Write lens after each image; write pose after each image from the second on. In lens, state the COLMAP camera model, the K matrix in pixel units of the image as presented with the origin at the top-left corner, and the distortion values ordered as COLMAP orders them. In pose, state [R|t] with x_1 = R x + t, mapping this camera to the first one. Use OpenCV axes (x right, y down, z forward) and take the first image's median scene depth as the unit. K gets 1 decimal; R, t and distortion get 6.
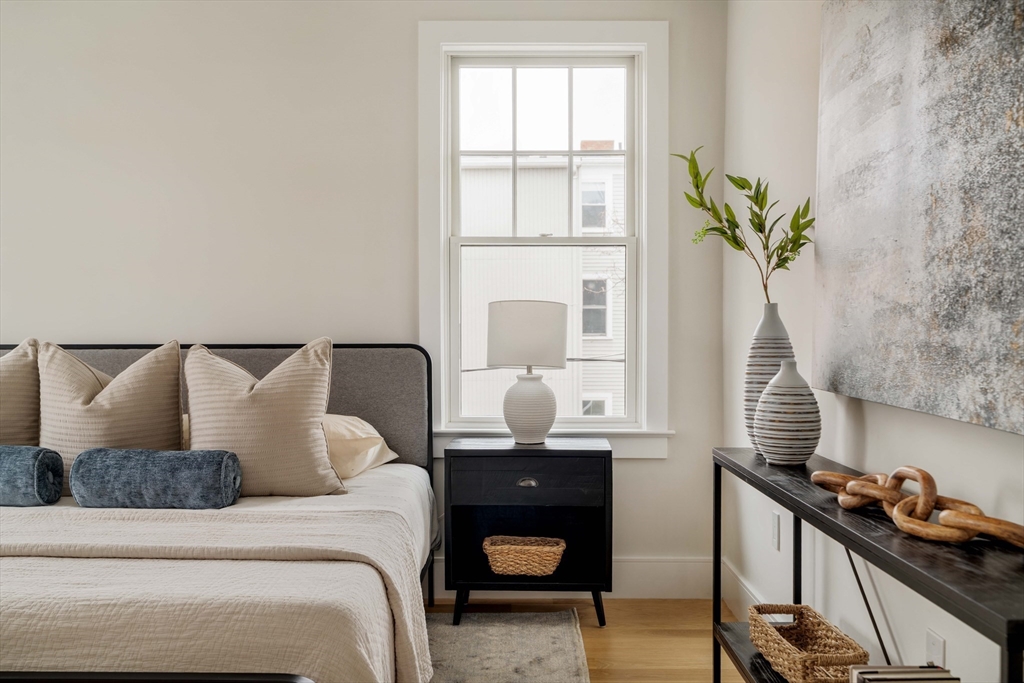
lens RADIAL K [[943.4, 0, 509.1], [0, 943.4, 377.5], [0, 0, 1]] dist [-0.002674, 0.000000]
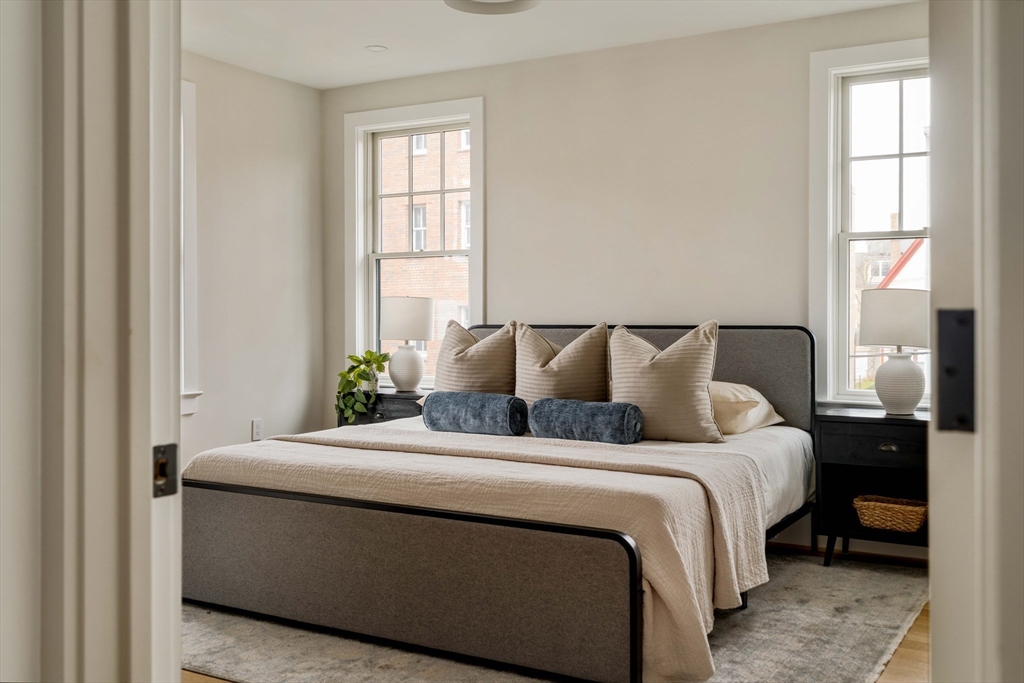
lens RADIAL K [[979.2, 0, 516.0], [0, 979.2, 335.8], [0, 0, 1]] dist [-0.008043, 0.000000]
pose [[0.869406, 0.010362, -0.493990, 0.230277], [-0.022756, 0.999559, -0.019083, 0.009773], [0.493574, 0.027832, 0.869258, -0.283894]]
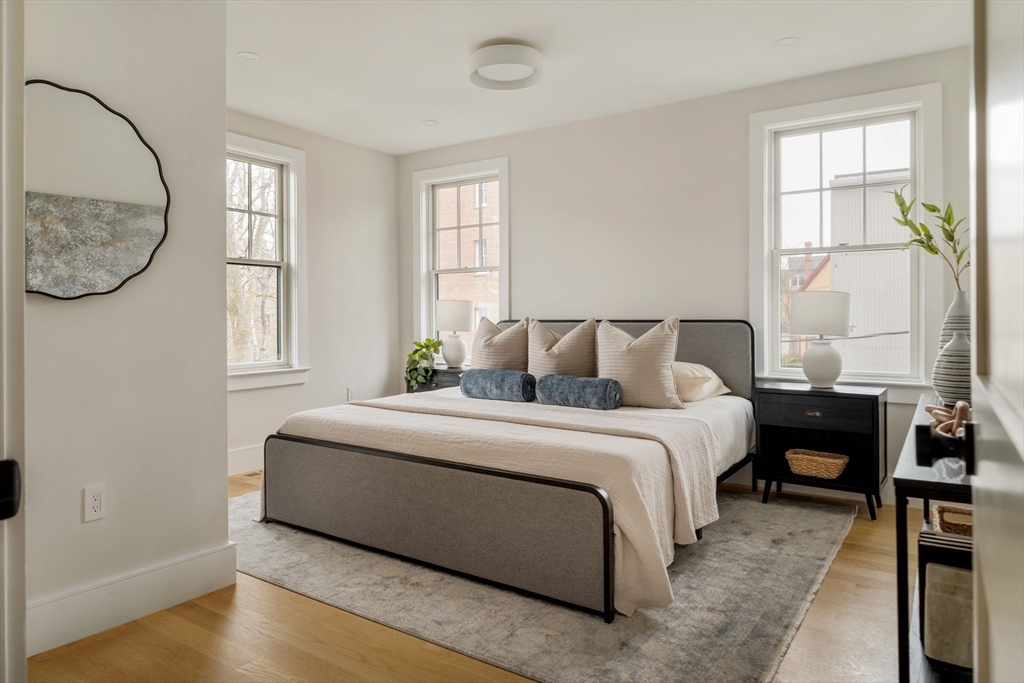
lens RADIAL K [[647.1, 0, 494.6], [0, 647.1, 323.6], [0, 0, 1]] dist [-0.010873, 0.005994]
pose [[0.825203, 0.004865, -0.564815, 0.194076], [-0.021239, 0.999523, -0.022423, 0.004198], [0.564437, 0.030500, 0.824913, -0.136835]]
